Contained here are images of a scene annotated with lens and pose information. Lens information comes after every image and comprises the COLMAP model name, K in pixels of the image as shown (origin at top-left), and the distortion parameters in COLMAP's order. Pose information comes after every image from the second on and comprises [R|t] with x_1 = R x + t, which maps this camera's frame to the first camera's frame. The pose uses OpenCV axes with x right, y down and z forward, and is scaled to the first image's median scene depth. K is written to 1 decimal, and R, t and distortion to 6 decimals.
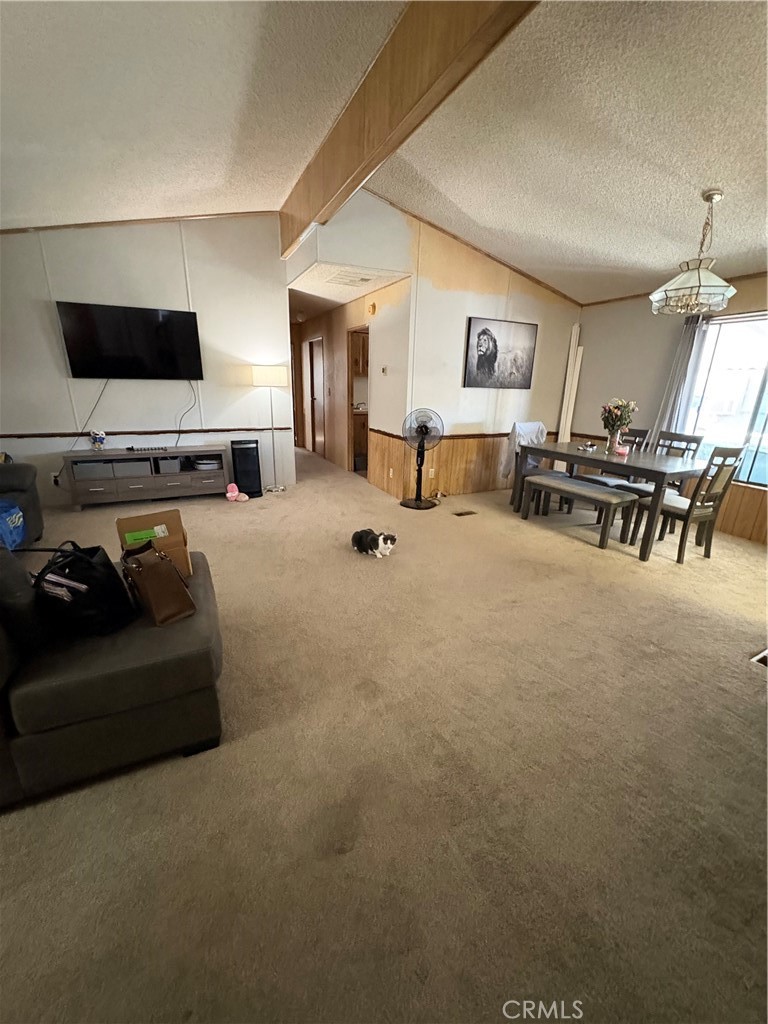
lens RADIAL K [[408.0, 0, 384.0], [0, 408.0, 512.0], [0, 0, 1]] dist [-0.000561, 0.000031]
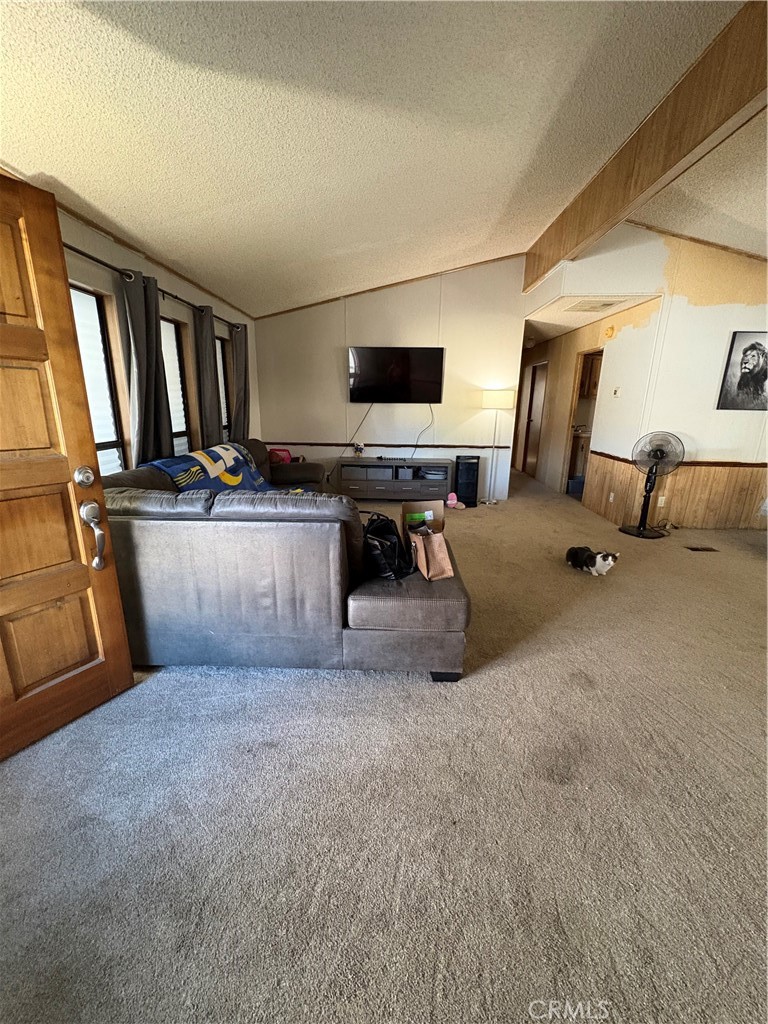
lens RADIAL K [[408.0, 0, 384.0], [0, 408.0, 512.0], [0, 0, 1]] dist [-0.000561, 0.000031]
pose [[0.889177, 0.110399, -0.444046, -0.031232], [-0.132547, 0.990994, -0.019036, 0.031244], [0.437945, 0.075784, 0.895802, -0.103254]]
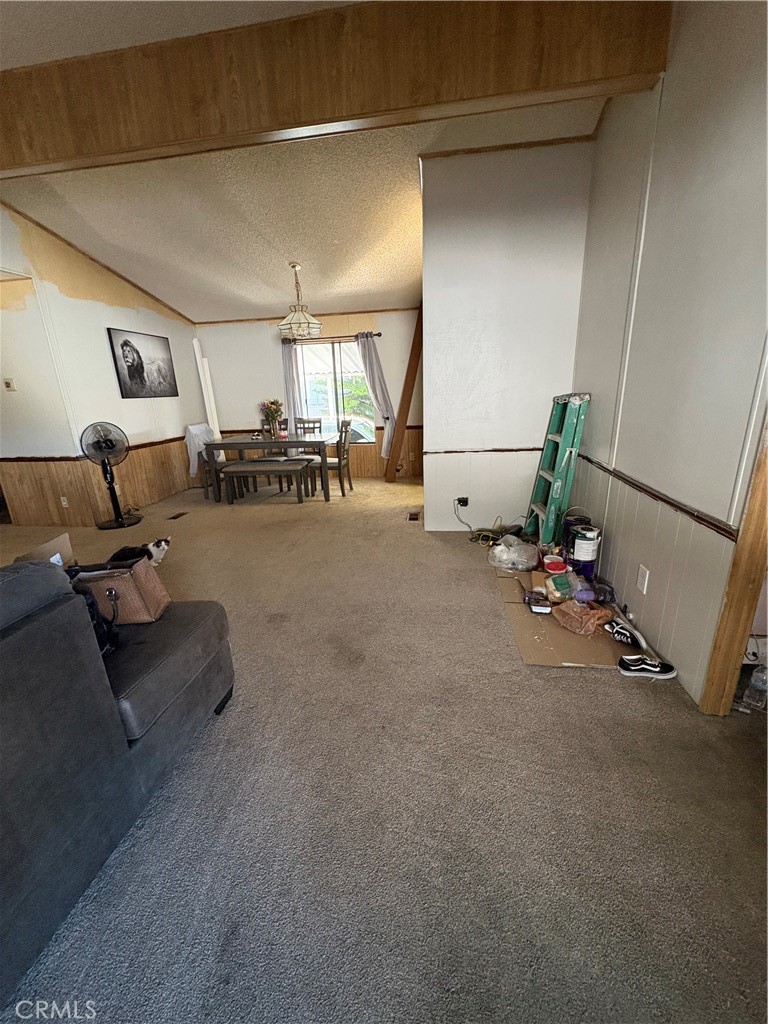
lens RADIAL K [[408.0, 0, 384.0], [0, 408.0, 512.0], [0, 0, 1]] dist [-0.000561, 0.000031]
pose [[0.556078, -0.284205, 0.781028, -0.312678], [0.300114, 0.944978, 0.130188, 0.016601], [-0.775054, 0.162003, 0.610775, -0.050984]]
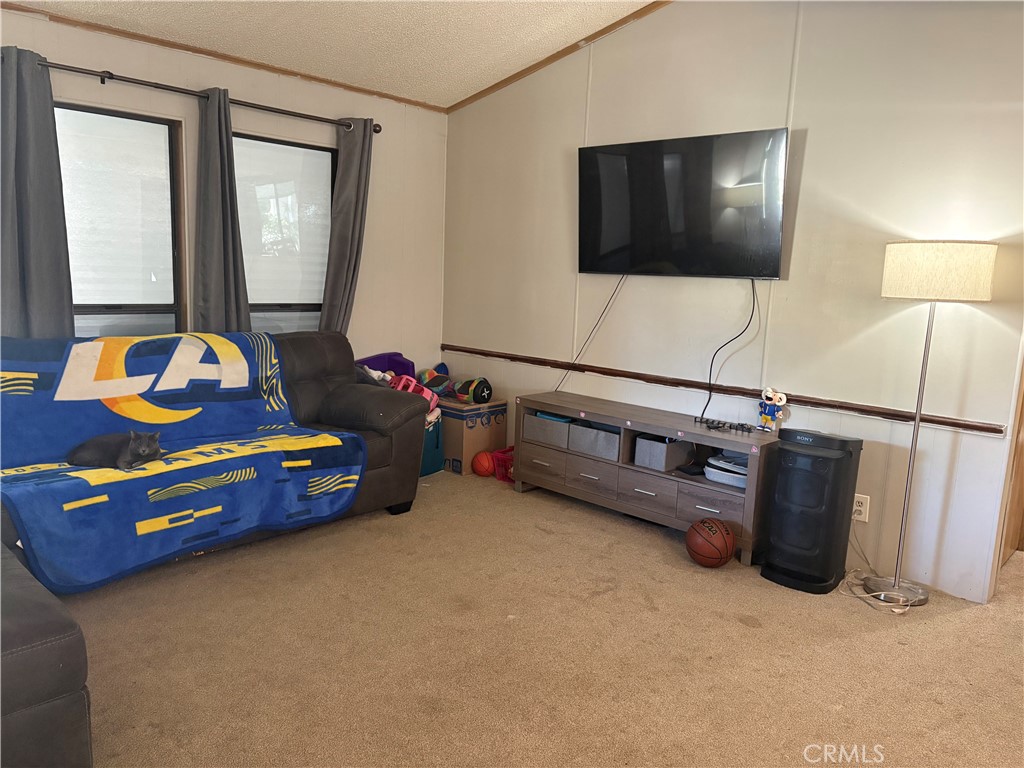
lens RADIAL K [[775.0, 0, 512.0], [0, 775.0, 384.0], [0, 0, 1]] dist [0.064084, -0.071169]
pose [[0.367418, 0.133182, -0.920471, 0.214770], [-0.313406, 0.949540, 0.012288, -0.143907], [0.875660, 0.283966, 0.390618, 0.472754]]
